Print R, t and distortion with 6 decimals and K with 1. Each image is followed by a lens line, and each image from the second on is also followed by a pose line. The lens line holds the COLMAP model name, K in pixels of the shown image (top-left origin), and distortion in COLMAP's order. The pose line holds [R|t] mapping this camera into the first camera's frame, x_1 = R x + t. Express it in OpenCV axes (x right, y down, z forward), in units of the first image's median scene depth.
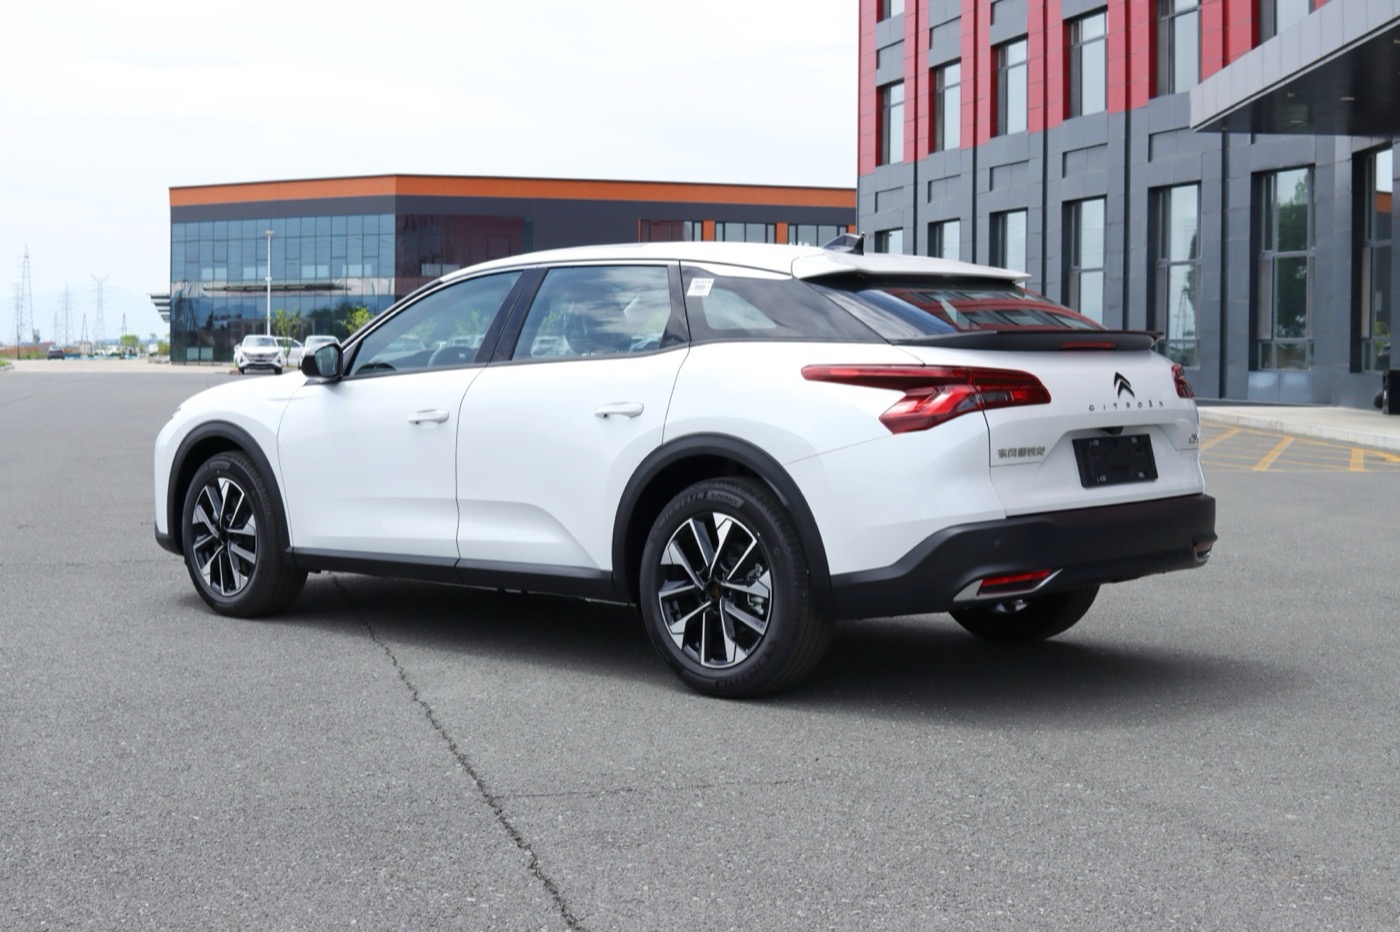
lens RADIAL K [[2037.2, 0, 705.4], [0, 2037.2, 468.9], [0, 0, 1]] dist [-0.182365, 0.000000]
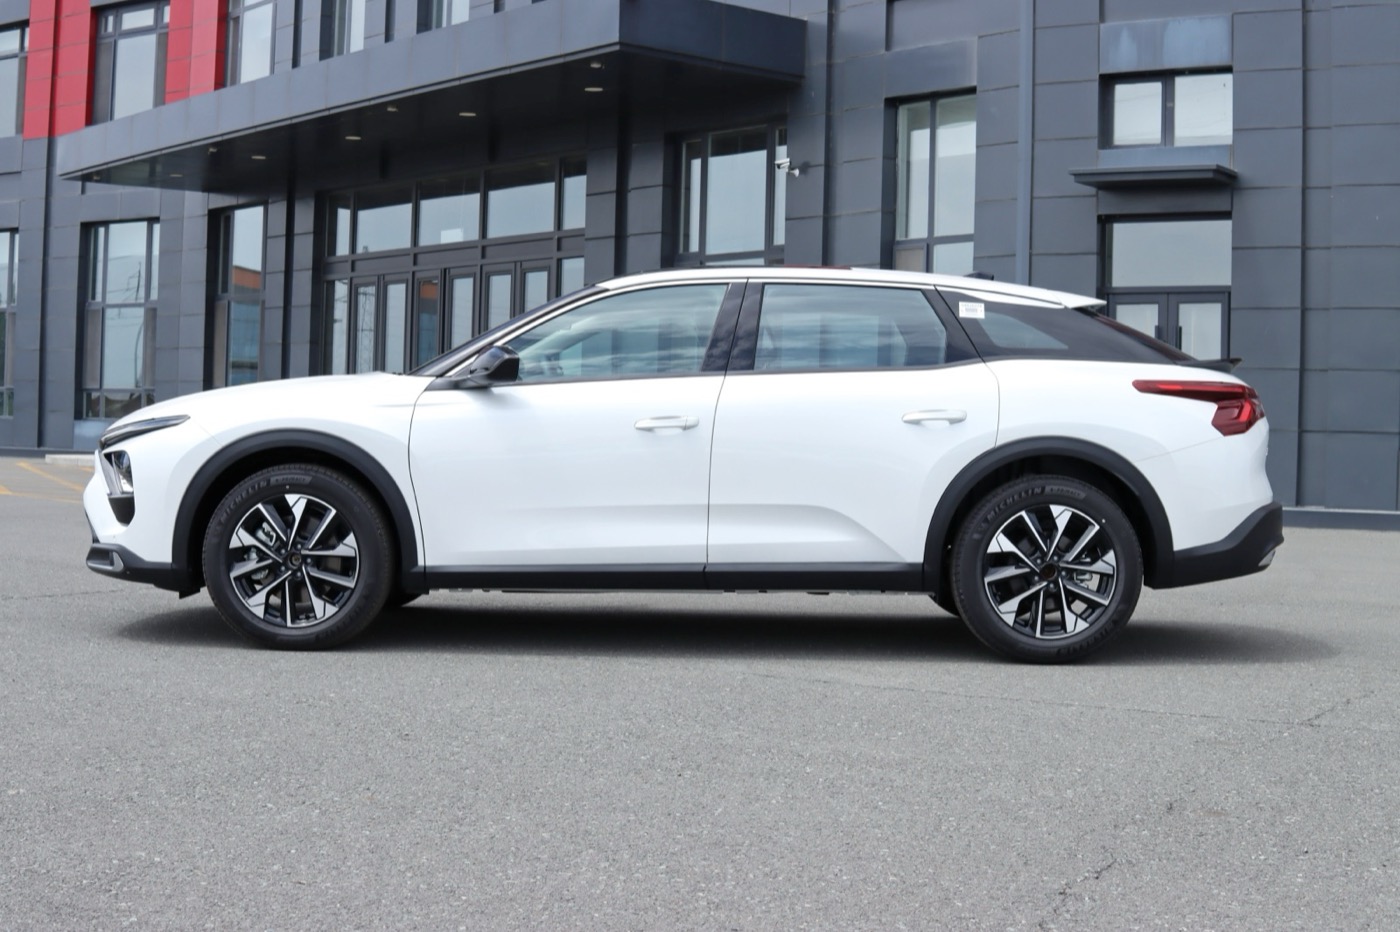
lens RADIAL K [[2037.2, 0, 706.9], [0, 2037.2, 473.5], [0, 0, 1]] dist [-0.182365, 0.000000]
pose [[0.719035, -0.002766, 0.694968, -0.897705], [0.022564, 0.999558, -0.019367, 0.020571], [-0.694607, 0.029607, 0.718780, 0.289934]]
